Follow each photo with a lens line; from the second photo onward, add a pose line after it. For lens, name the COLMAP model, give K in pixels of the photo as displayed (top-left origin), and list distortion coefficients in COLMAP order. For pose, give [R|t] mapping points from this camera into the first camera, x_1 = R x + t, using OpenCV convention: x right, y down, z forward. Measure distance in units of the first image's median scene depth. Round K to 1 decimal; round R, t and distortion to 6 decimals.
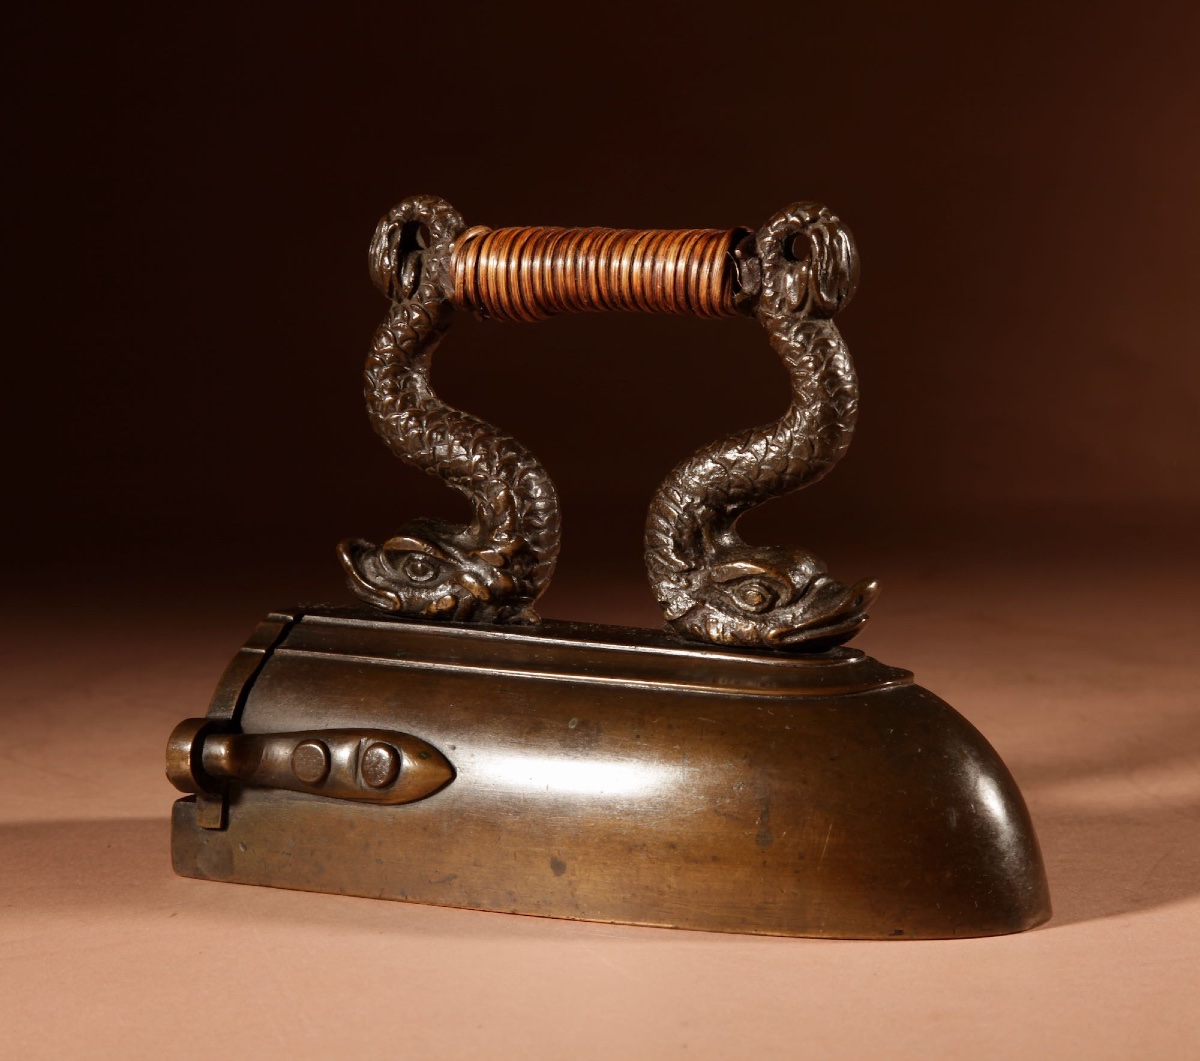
lens RADIAL K [[3280.3, 0, 609.7], [0, 3280.3, 540.0], [0, 0, 1]] dist [-0.034420, 0.000000]
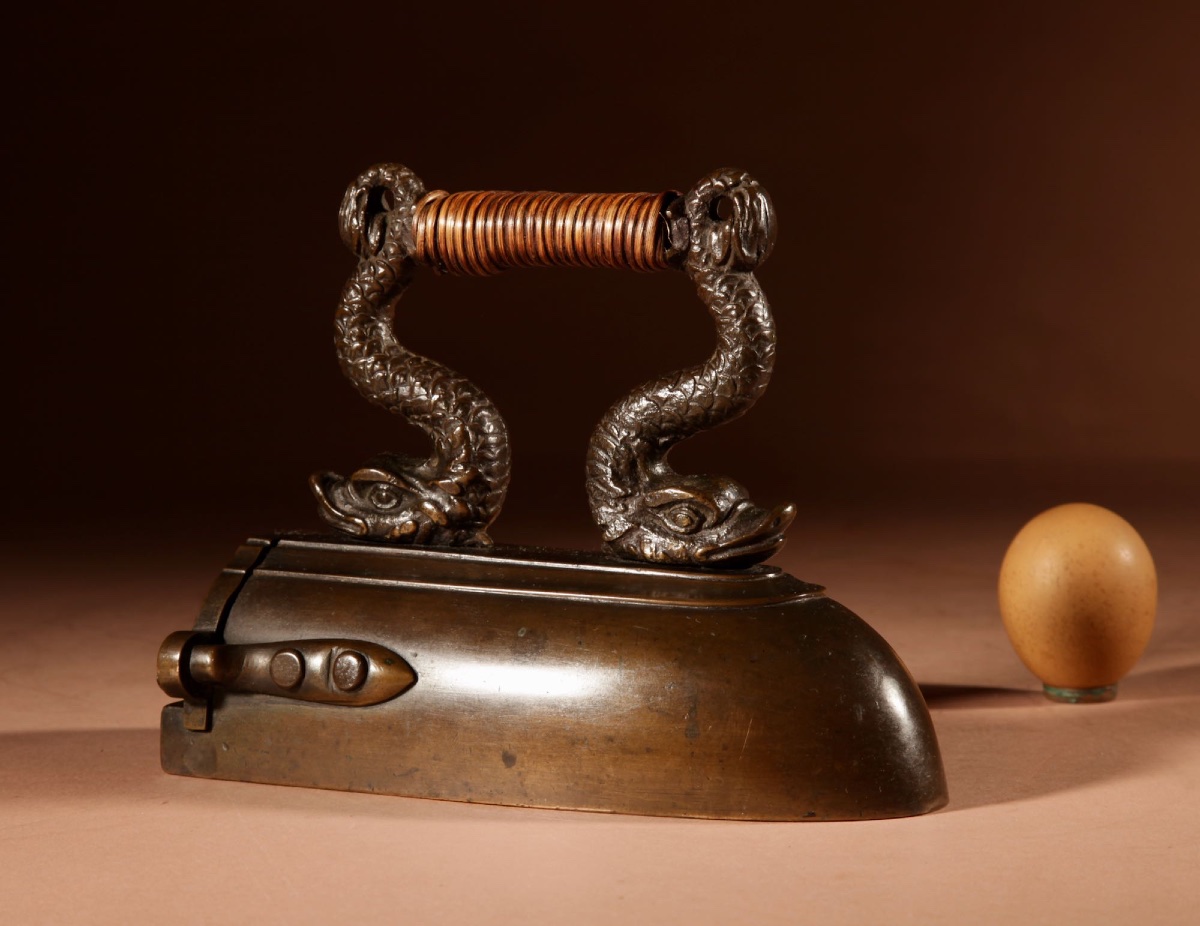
lens RADIAL K [[3228.6, 0, 594.3], [0, 3228.6, 459.9], [0, 0, 1]] dist [-0.023839, 0.000000]
pose [[0.999909, -0.000142, 0.013506, -0.001387], [0.000392, 0.999829, -0.018479, 0.017229], [-0.013501, 0.018482, 0.999738, -0.104349]]
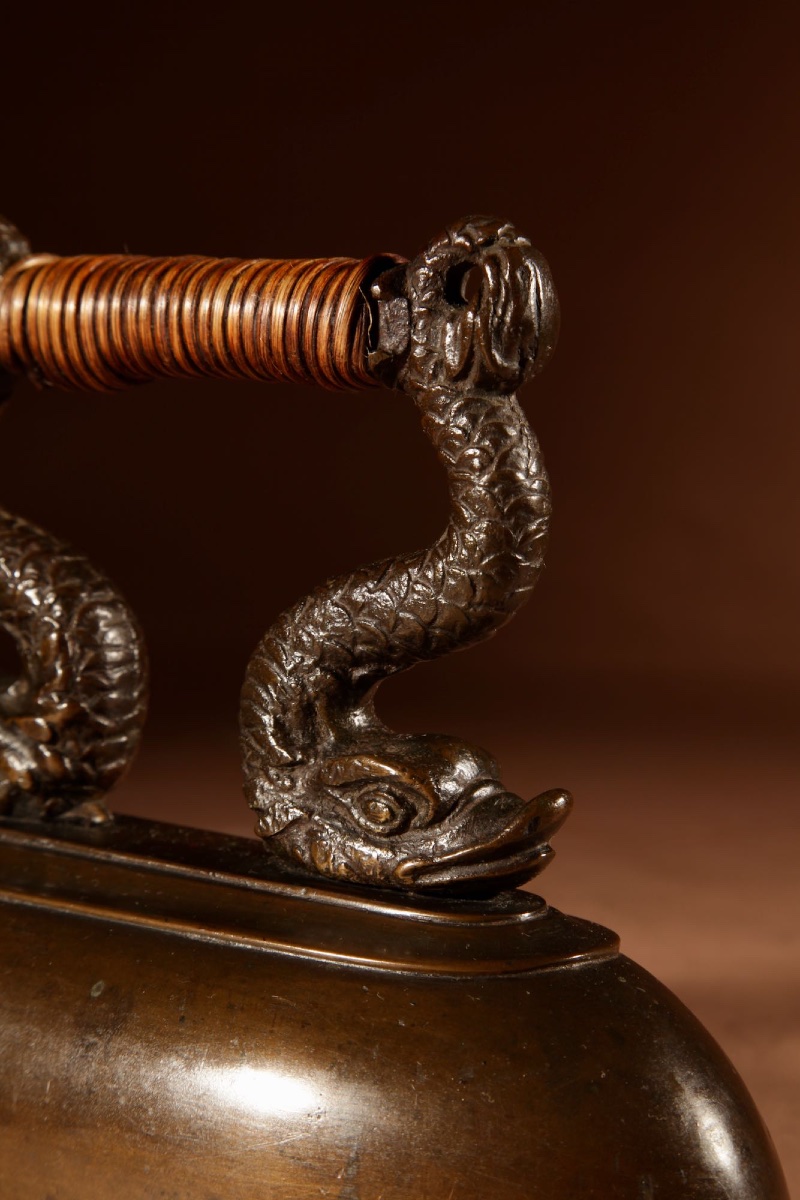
lens RADIAL K [[2670.4, 0, 397.1], [0, 2670.4, 588.2], [0, 0, 1]] dist [0.092378, 0.000000]
pose [[0.995790, 0.042684, -0.081124, 0.088339], [-0.045100, 0.998585, -0.028188, -0.012244], [0.079806, 0.031728, 0.996305, 0.457769]]
